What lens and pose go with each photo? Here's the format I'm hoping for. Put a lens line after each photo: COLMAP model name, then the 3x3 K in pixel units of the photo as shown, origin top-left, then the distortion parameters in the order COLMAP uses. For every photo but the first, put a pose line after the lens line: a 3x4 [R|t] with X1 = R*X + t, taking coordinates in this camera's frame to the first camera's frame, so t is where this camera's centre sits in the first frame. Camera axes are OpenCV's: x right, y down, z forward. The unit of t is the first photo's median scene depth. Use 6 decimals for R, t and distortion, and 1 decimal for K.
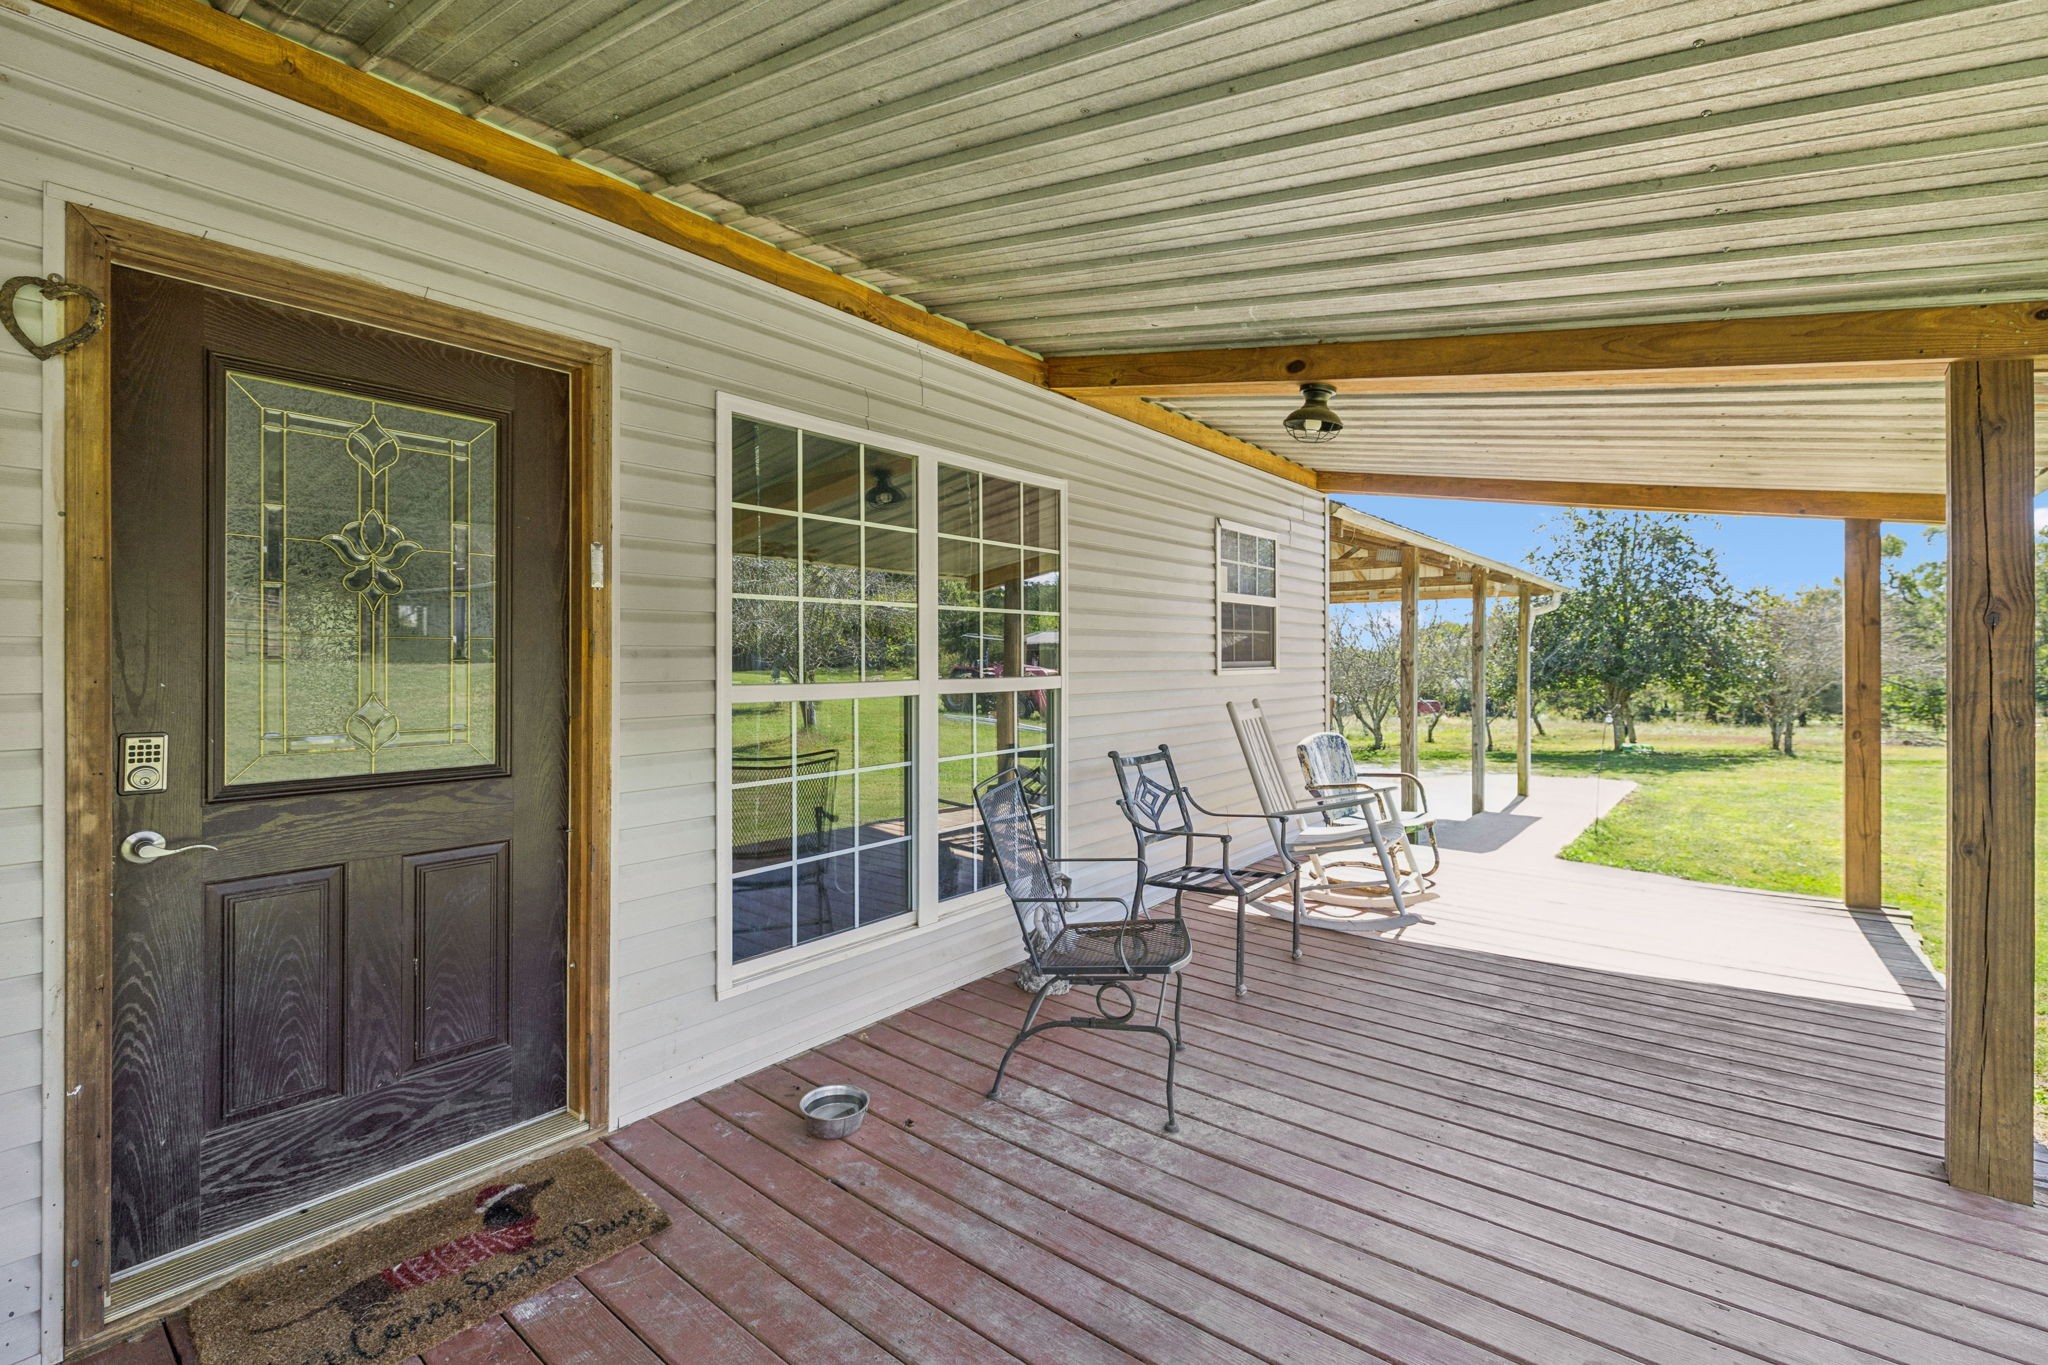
lens RADIAL K [[878.2, 0, 1024.7], [0, 878.2, 671.2], [0, 0, 1]] dist [0.003011, -0.000312]
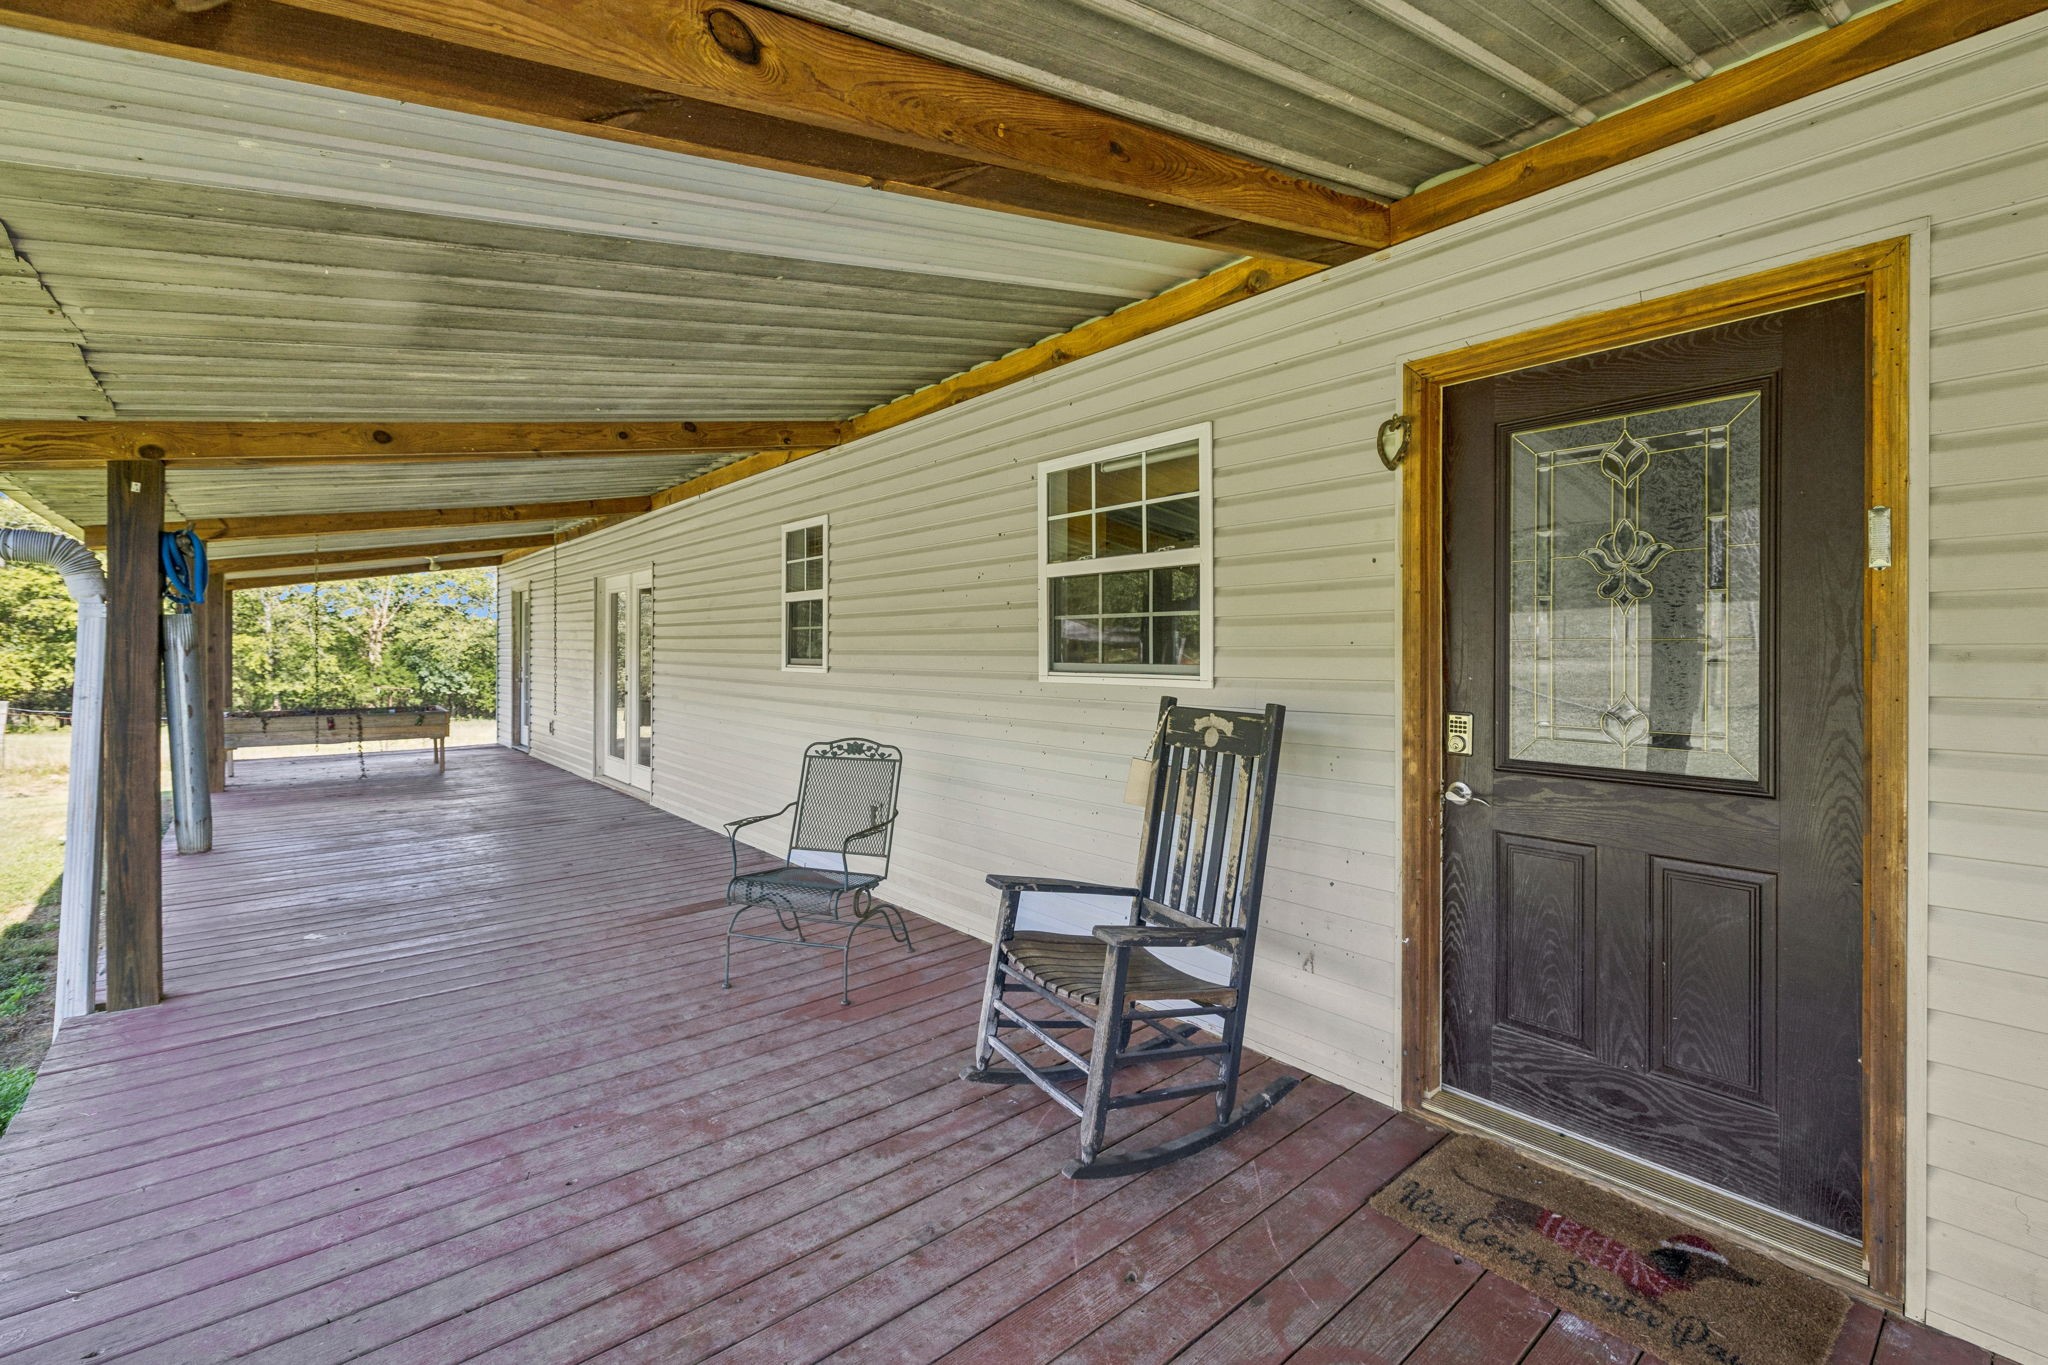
lens RADIAL K [[865.9, 0, 1027.9], [0, 865.9, 672.0], [0, 0, 1]] dist [0.000348, 0.000104]
pose [[-0.161194, 0.015979, -0.986793, 0.426930], [-0.022170, 0.999558, 0.019807, -0.005173], [0.986674, 0.025070, -0.160769, 0.487965]]
